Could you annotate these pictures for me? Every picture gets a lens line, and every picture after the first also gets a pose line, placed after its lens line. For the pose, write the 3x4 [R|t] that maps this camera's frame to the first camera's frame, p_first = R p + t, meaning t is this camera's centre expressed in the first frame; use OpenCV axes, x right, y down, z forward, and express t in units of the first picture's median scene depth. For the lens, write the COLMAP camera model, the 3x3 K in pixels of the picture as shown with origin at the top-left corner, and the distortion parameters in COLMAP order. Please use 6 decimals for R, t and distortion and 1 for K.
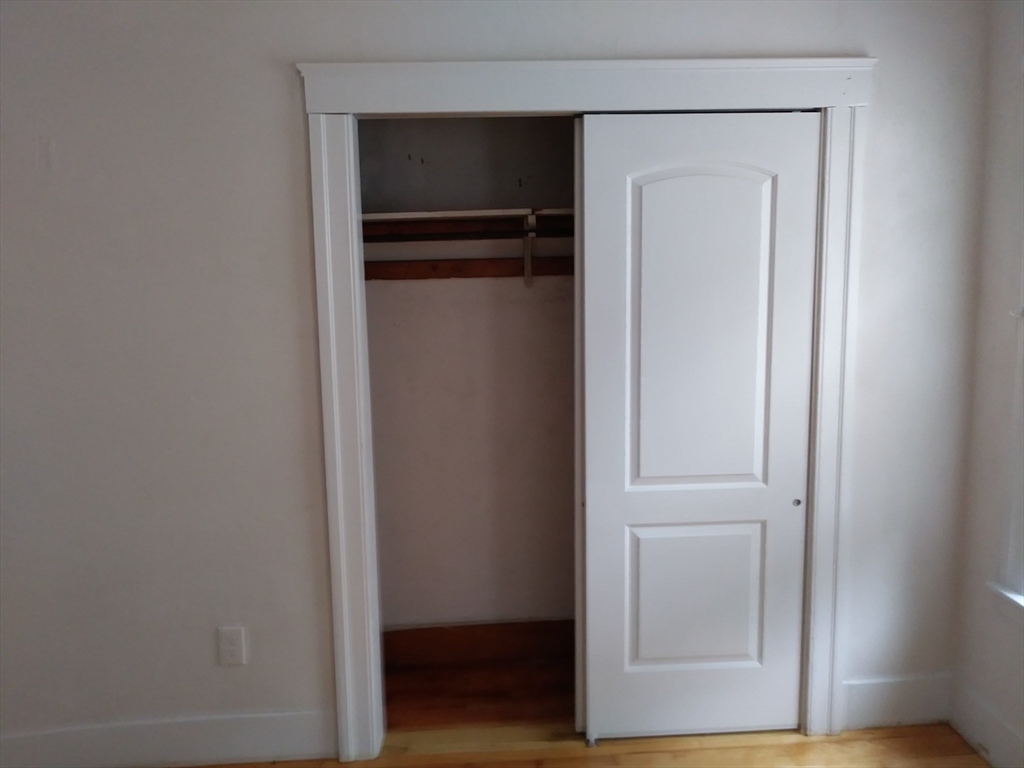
lens RADIAL K [[848.6, 0, 509.8], [0, 848.6, 387.6], [0, 0, 1]] dist [0.046409, -0.084442]
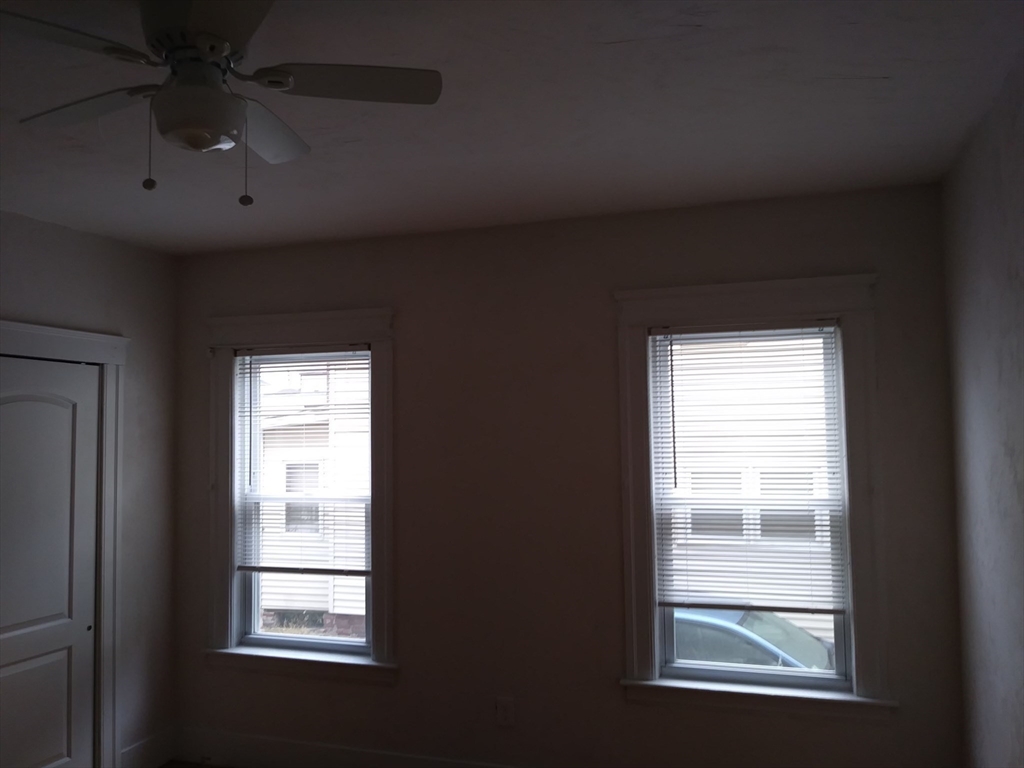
lens RADIAL K [[848.6, 0, 509.8], [0, 848.6, 387.6], [0, 0, 1]] dist [0.046409, -0.084442]
pose [[0.386714, 0.062139, 0.920104, -0.735709], [0.160249, 0.978021, -0.133402, 0.045534], [-0.908170, 0.199034, 0.368257, -0.244378]]
